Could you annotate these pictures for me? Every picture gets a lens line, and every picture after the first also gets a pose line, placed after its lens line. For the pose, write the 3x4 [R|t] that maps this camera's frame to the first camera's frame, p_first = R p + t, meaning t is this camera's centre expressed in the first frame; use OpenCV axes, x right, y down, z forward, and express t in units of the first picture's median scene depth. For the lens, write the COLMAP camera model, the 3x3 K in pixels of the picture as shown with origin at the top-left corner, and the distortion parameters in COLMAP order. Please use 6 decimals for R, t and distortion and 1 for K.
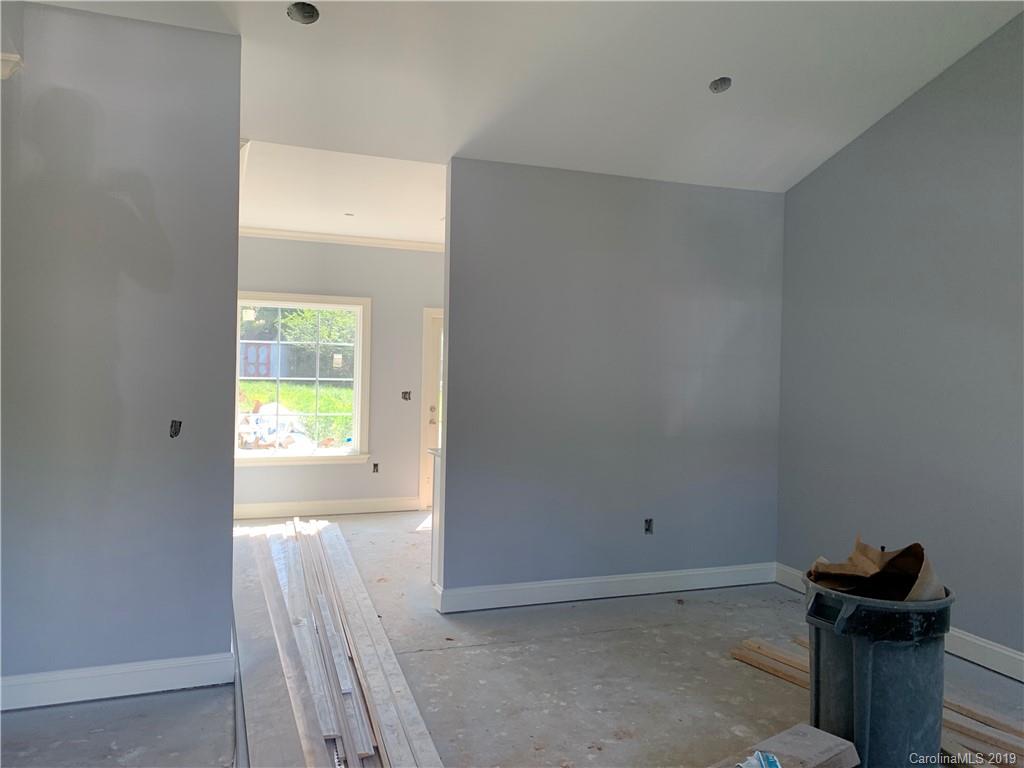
lens RADIAL K [[791.8, 0, 514.2], [0, 791.8, 368.6], [0, 0, 1]] dist [0.024323, -0.014512]
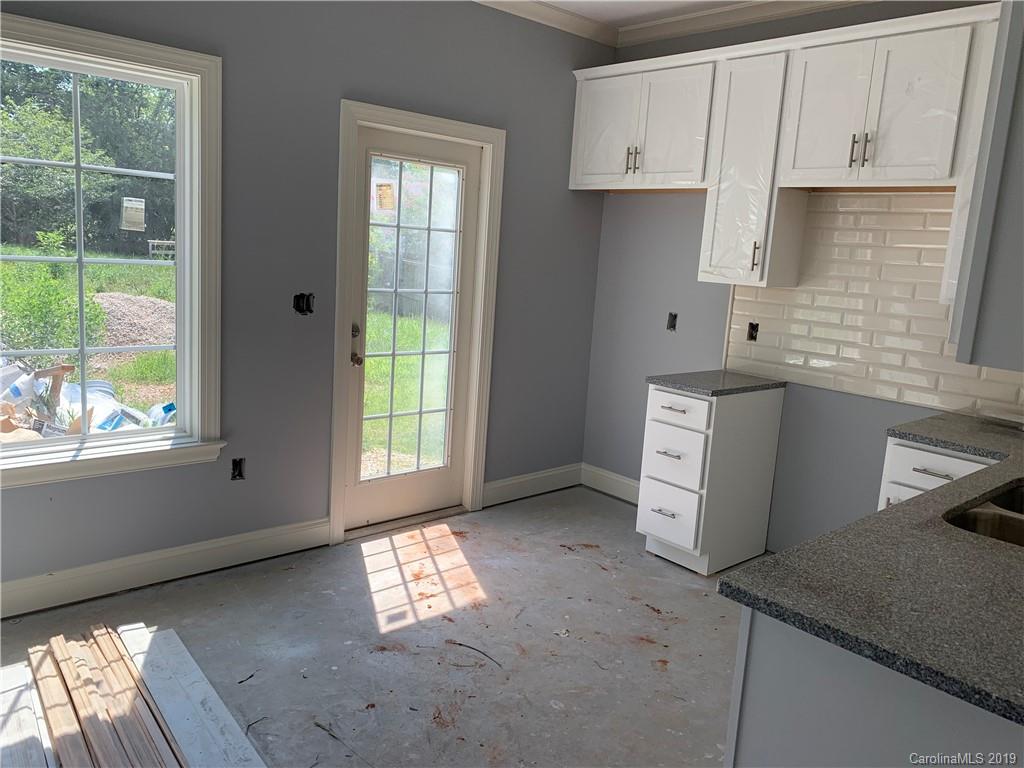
lens RADIAL K [[791.8, 0, 514.2], [0, 791.8, 368.6], [0, 0, 1]] dist [0.024323, -0.014512]
pose [[0.931261, -0.017510, 0.363932, -0.354702], [-0.046010, 0.985197, 0.165136, -0.016050], [-0.361436, -0.170529, 0.916670, 1.019318]]
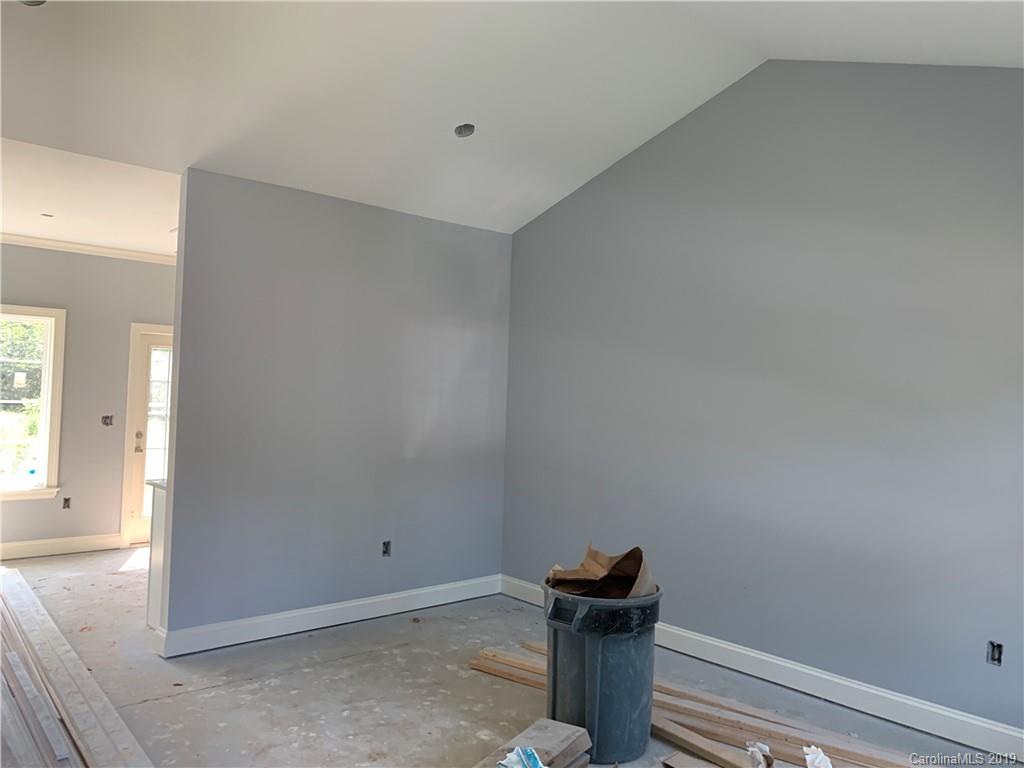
lens RADIAL K [[791.8, 0, 514.2], [0, 791.8, 368.6], [0, 0, 1]] dist [0.024323, -0.014512]
pose [[0.932956, 0.020337, 0.359416, -0.059560], [-0.010282, 0.999501, -0.029867, -0.004375], [-0.359844, 0.024170, 0.932699, -0.018238]]
